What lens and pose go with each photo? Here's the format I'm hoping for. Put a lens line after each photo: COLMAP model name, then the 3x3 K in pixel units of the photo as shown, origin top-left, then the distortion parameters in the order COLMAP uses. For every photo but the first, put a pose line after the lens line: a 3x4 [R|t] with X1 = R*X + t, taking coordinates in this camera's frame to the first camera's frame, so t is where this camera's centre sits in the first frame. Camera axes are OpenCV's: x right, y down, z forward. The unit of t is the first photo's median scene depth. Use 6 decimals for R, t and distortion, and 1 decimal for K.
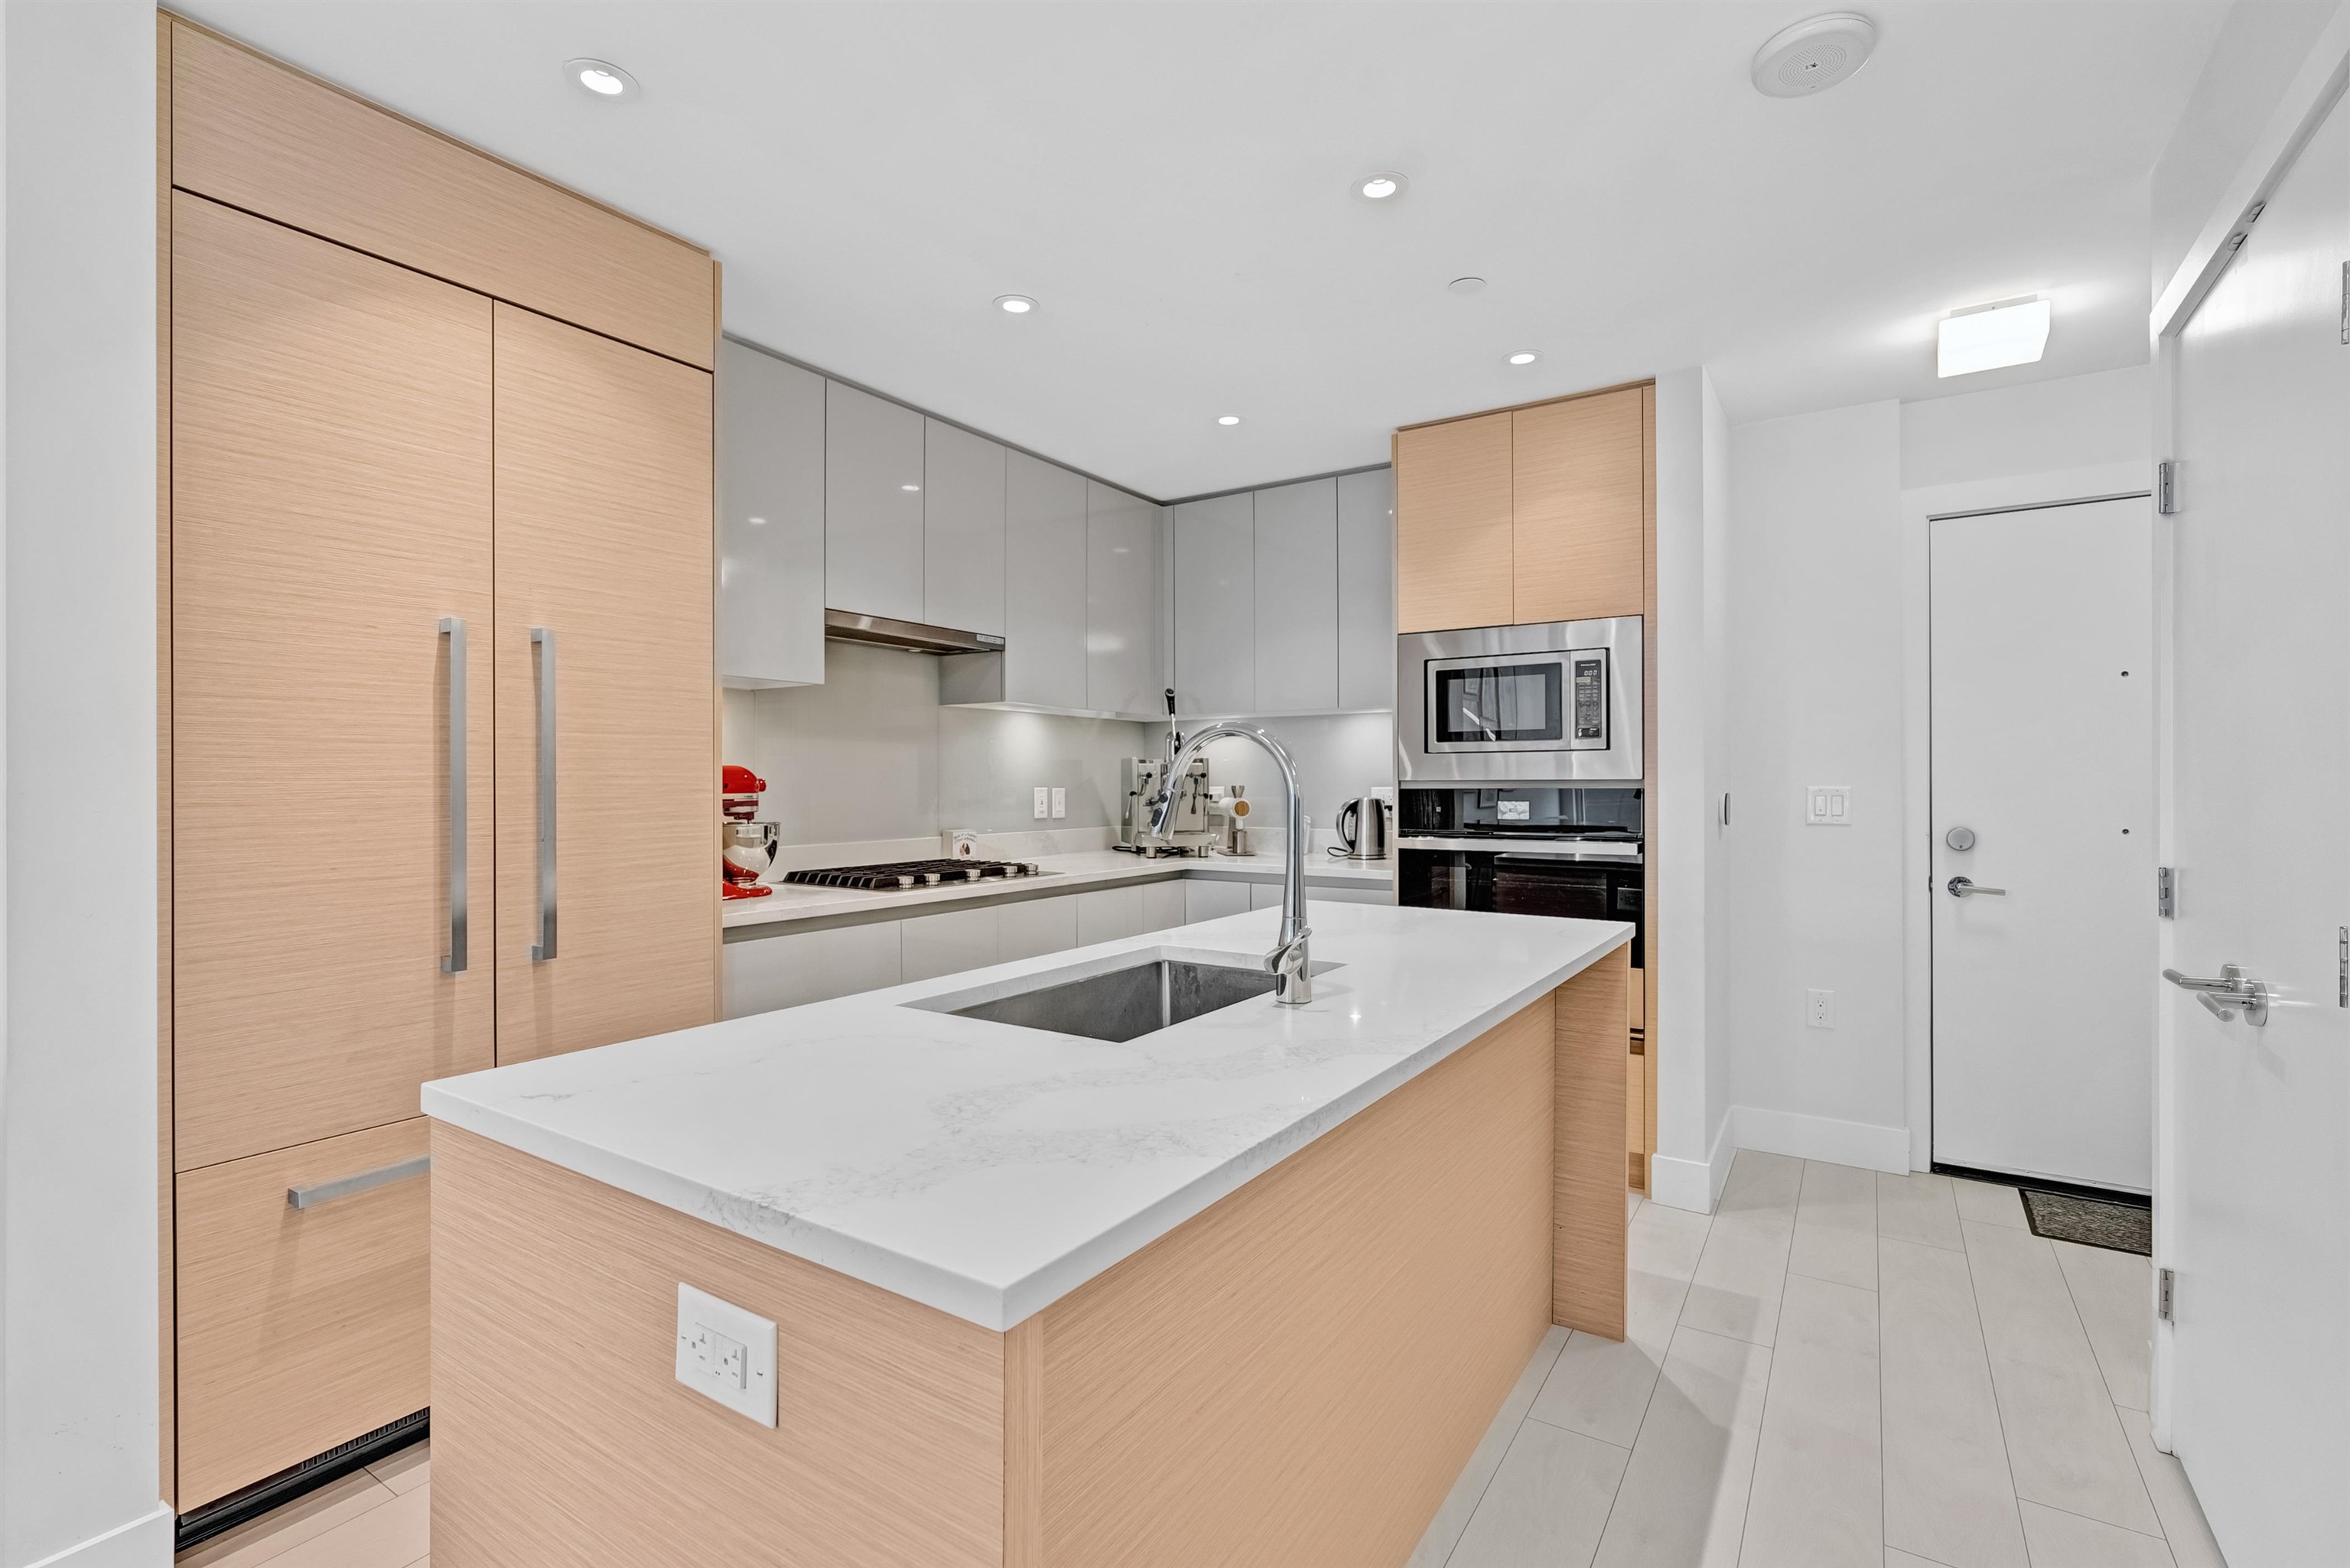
lens RADIAL K [[1074.1, 0, 1178.5], [0, 1074.1, 789.5], [0, 0, 1]] dist [-0.006078, 0.005380]
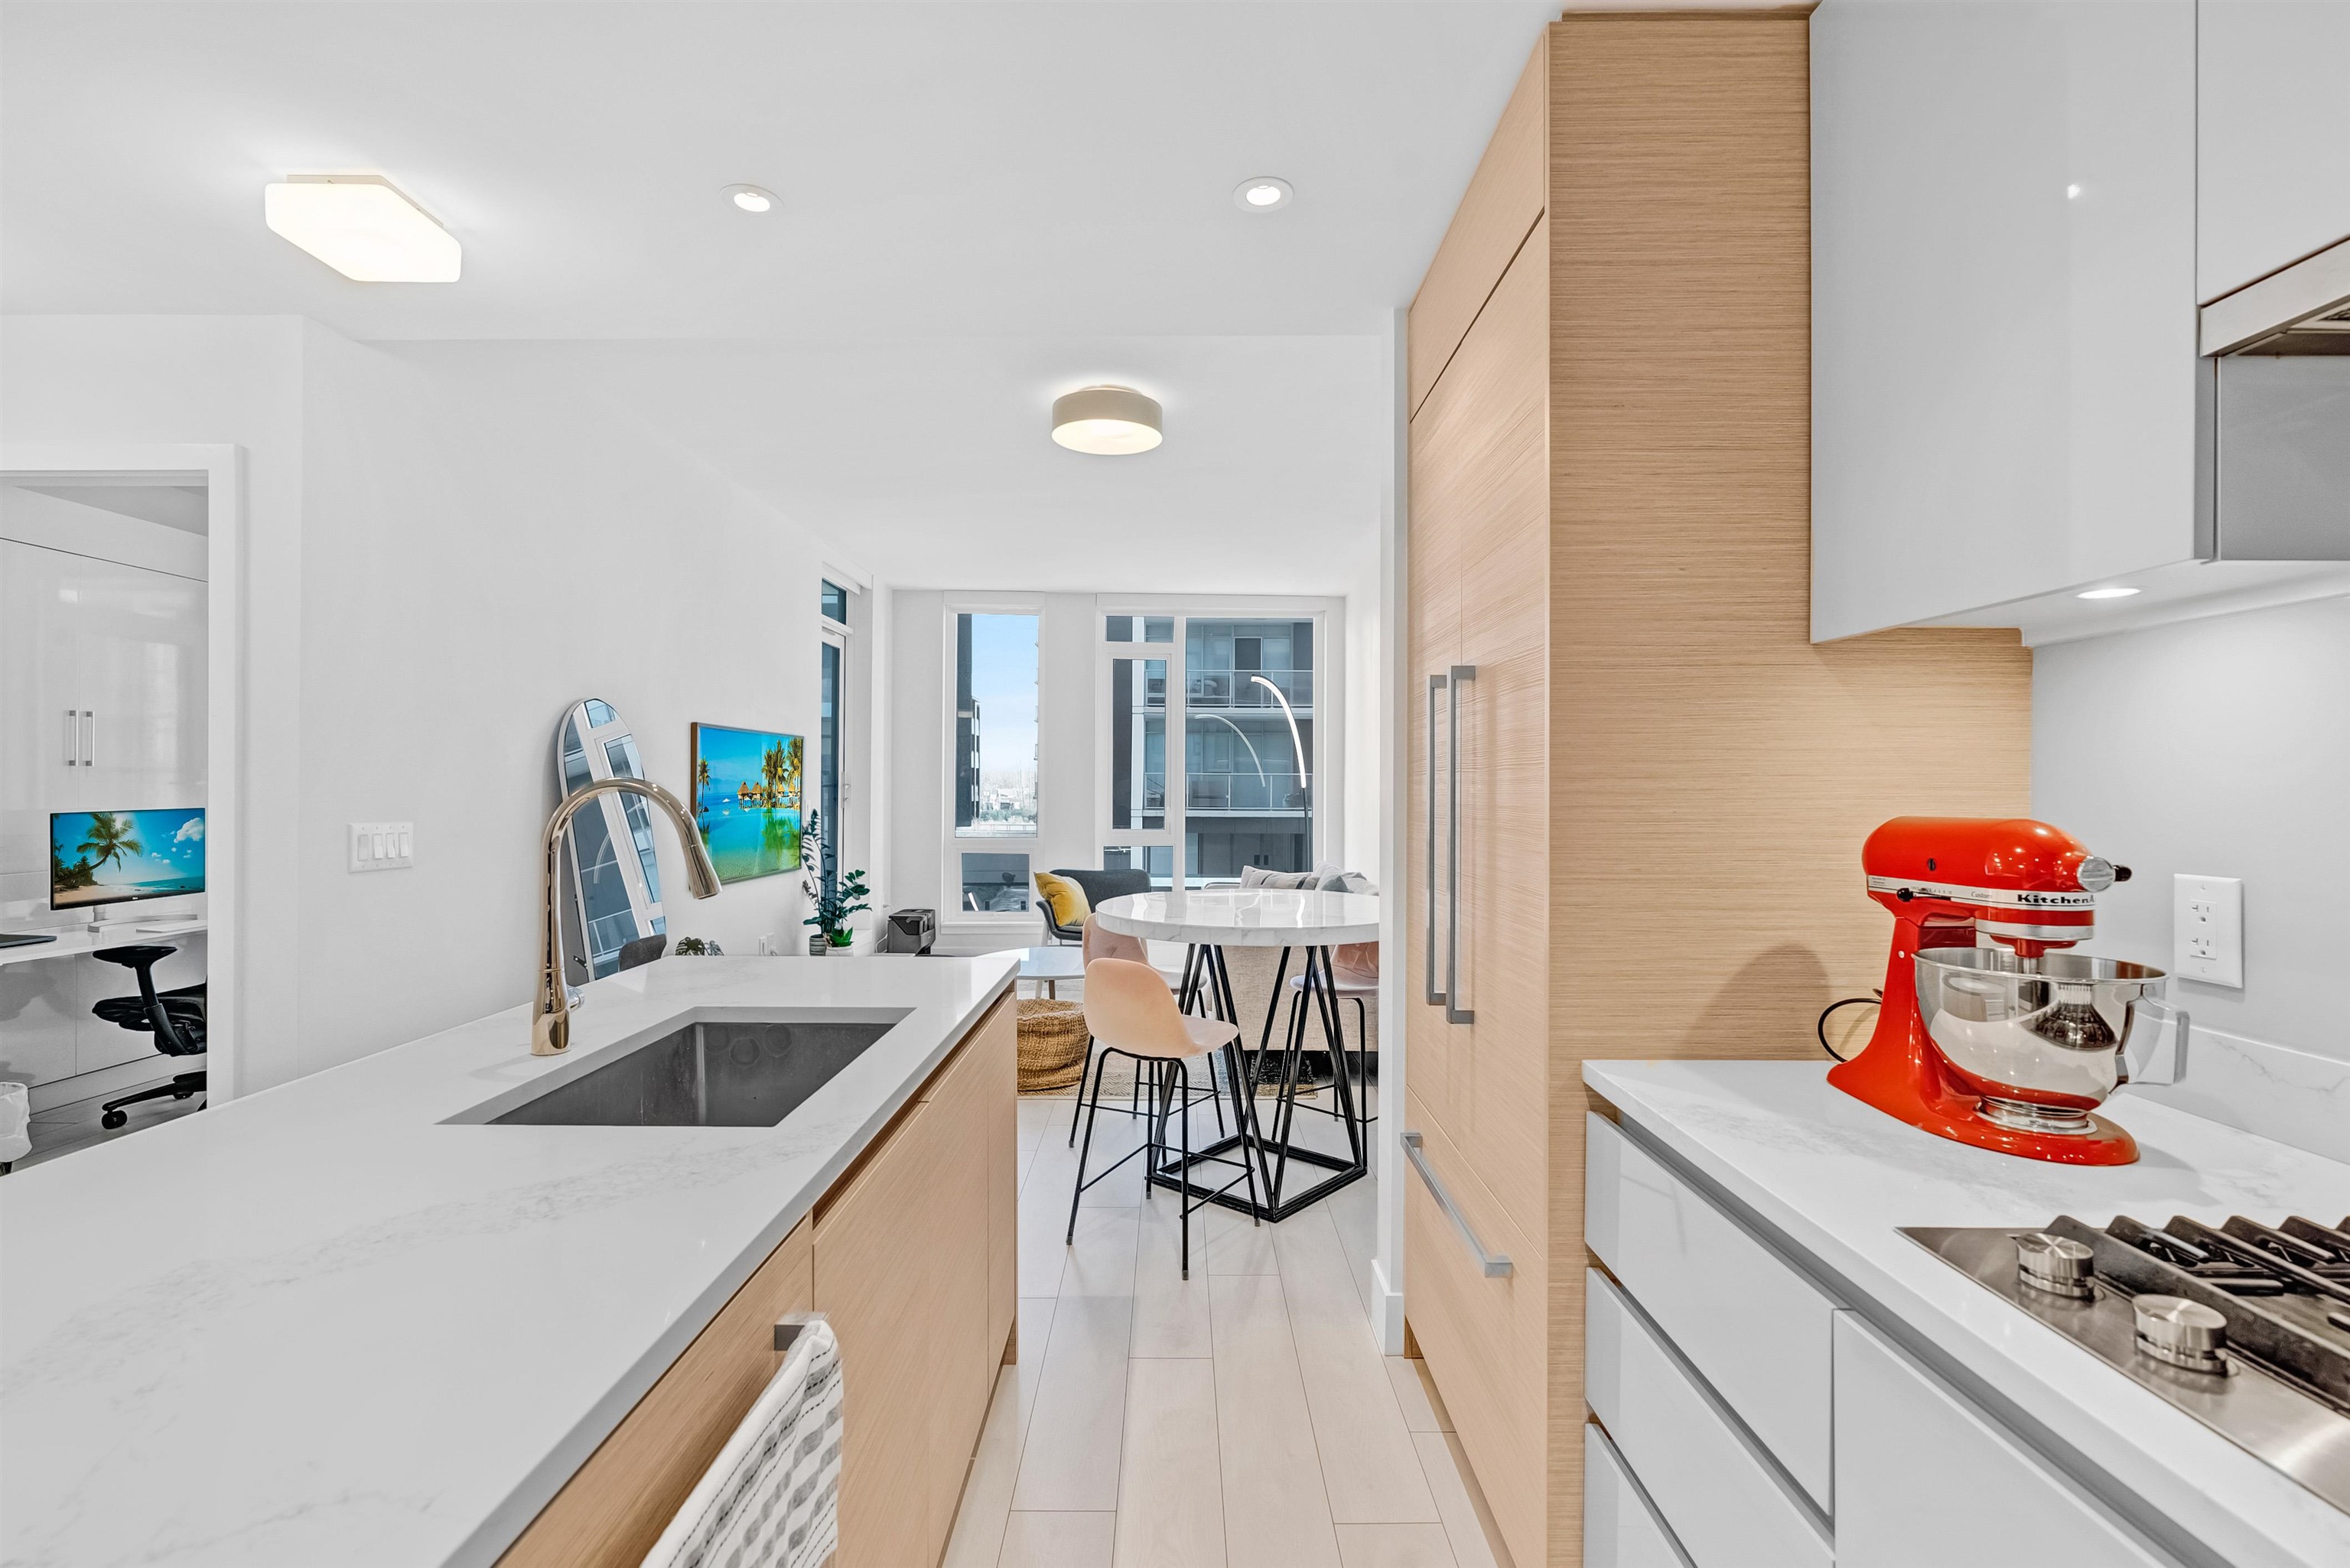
lens RADIAL K [[1074.1, 0, 1150.4], [0, 1074.1, 779.5], [0, 0, 1]] dist [-0.006078, 0.005380]
pose [[-0.851922, -0.001996, -0.523664, 0.076560], [-0.002896, 0.999995, 0.000900, -0.032881], [0.523660, 0.002283, -0.851924, 1.051850]]
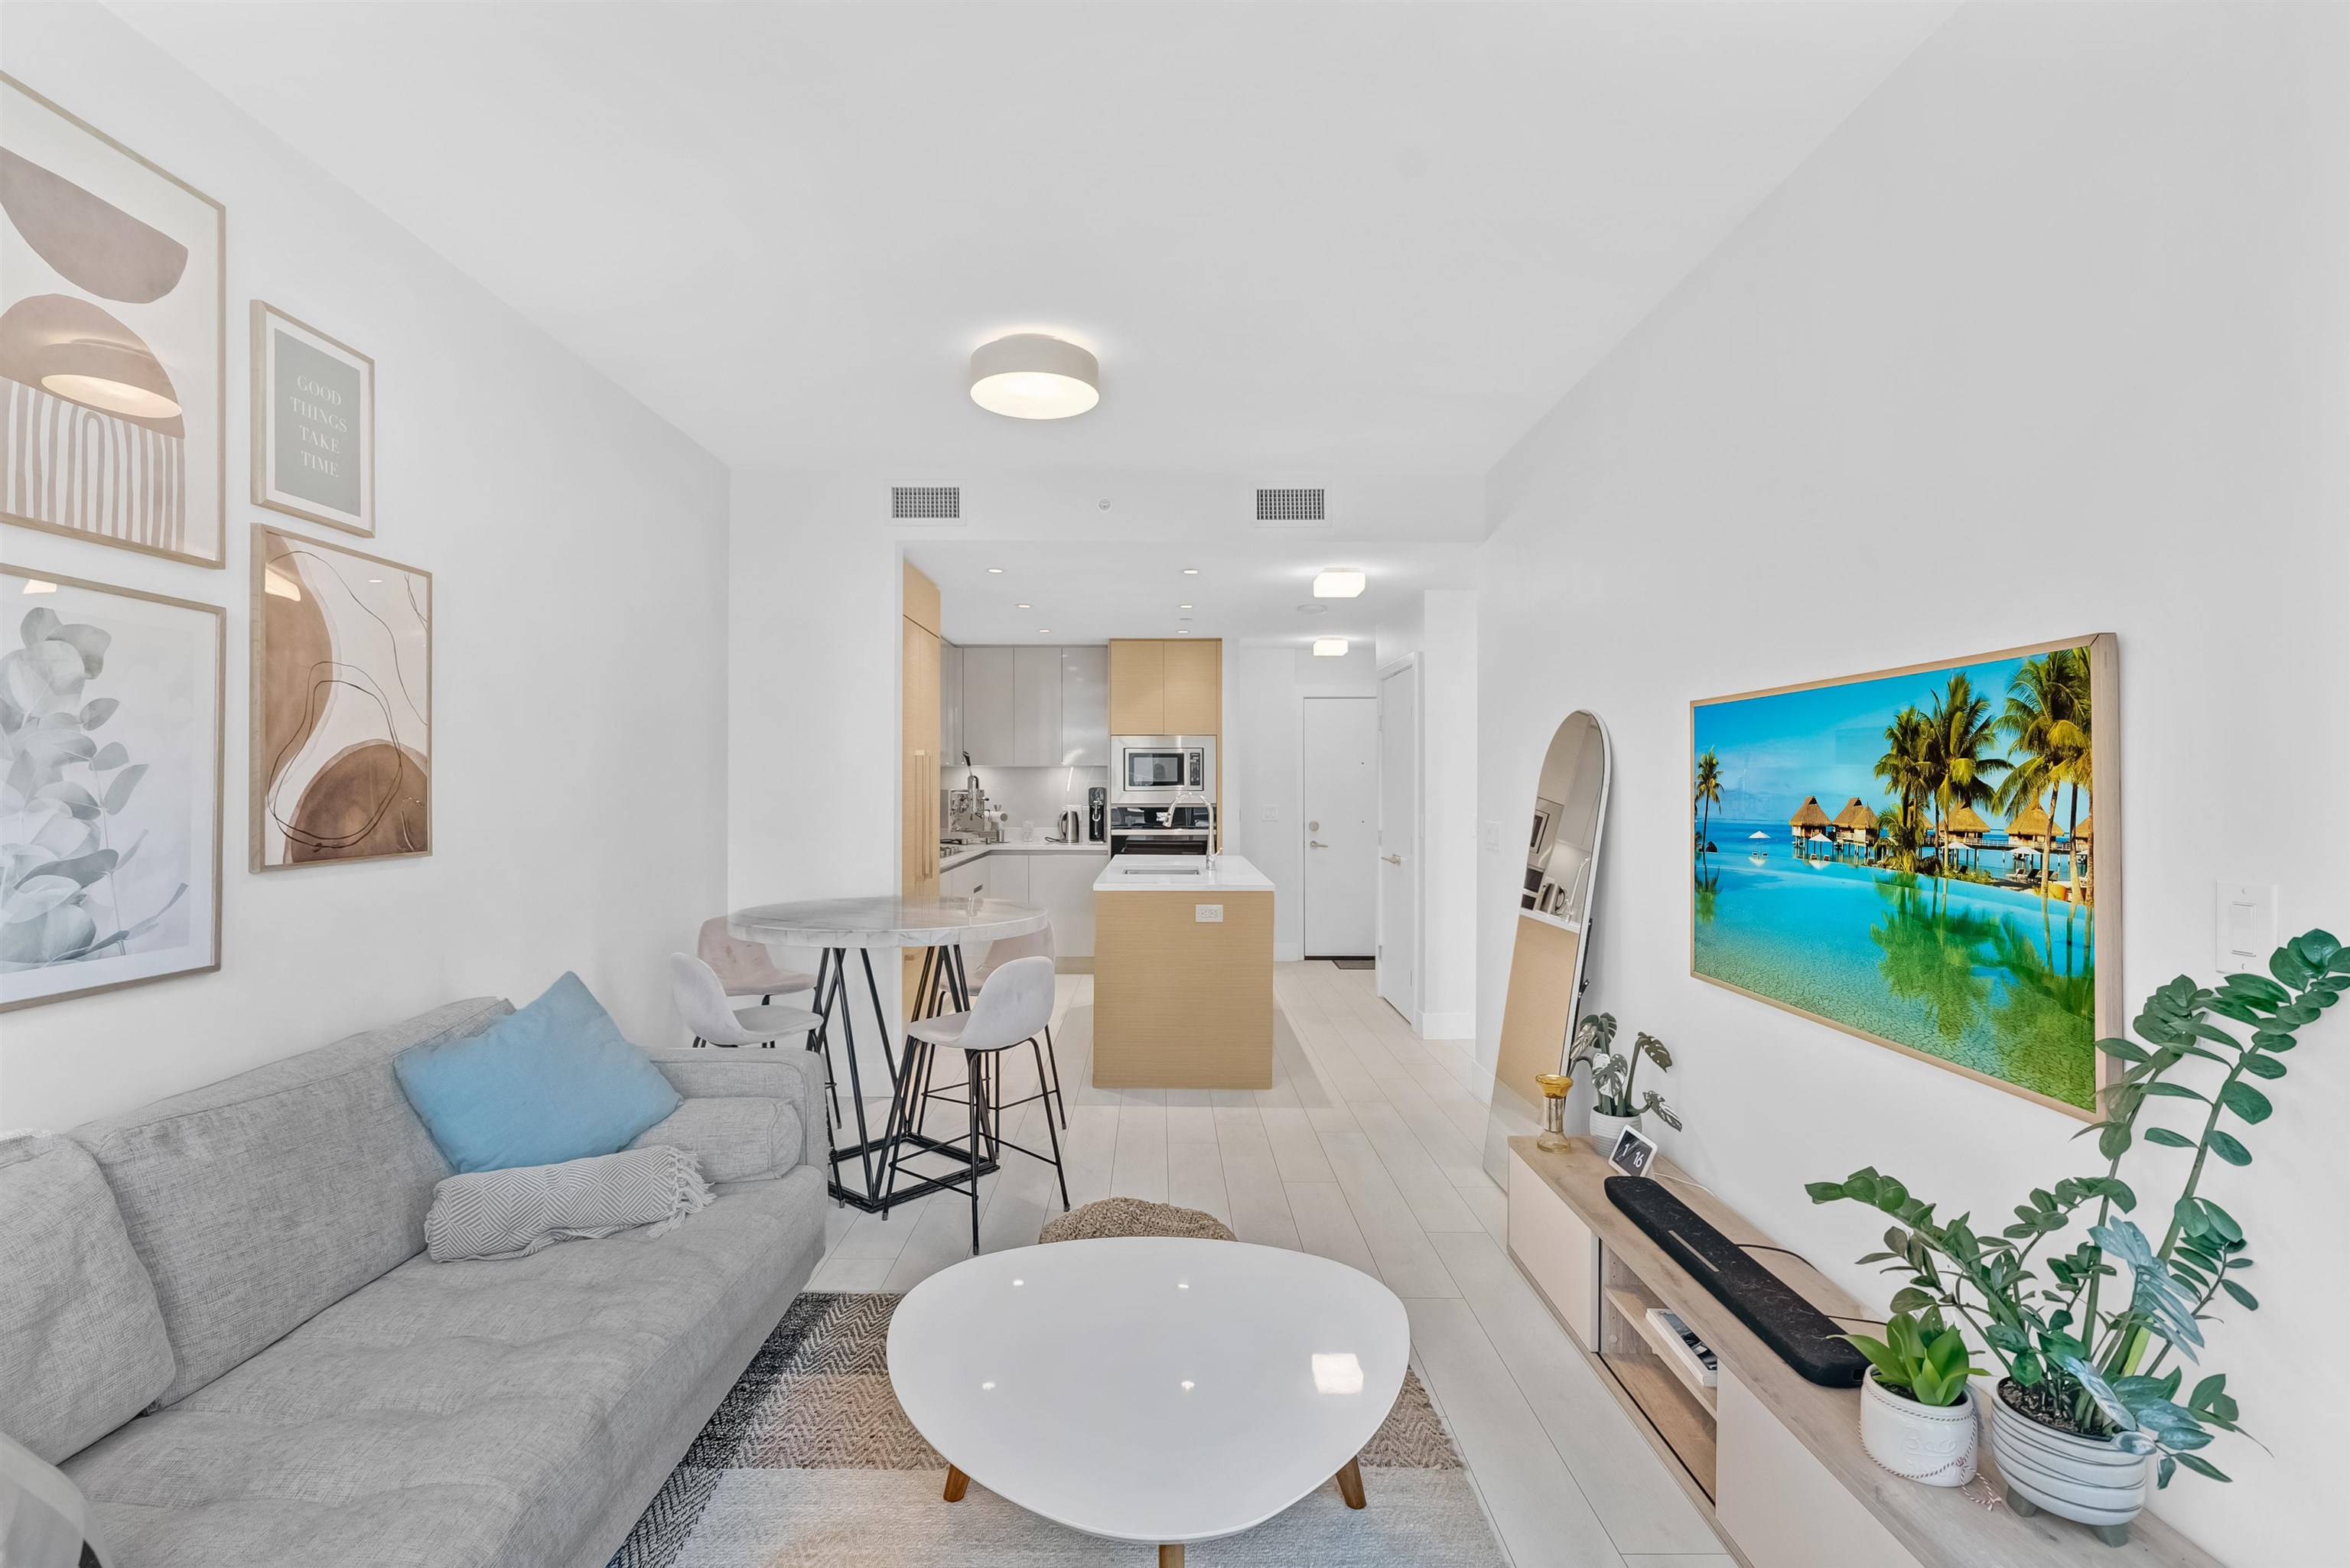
lens RADIAL K [[1074.1, 0, 1180.9], [0, 1074.1, 783.9], [0, 0, 1]] dist [-0.006078, 0.005380]
pose [[0.829152, 0.005848, 0.558992, -0.987278], [0.000576, 0.999936, -0.011315, -0.025639], [-0.559022, 0.009703, 0.829096, -0.963854]]
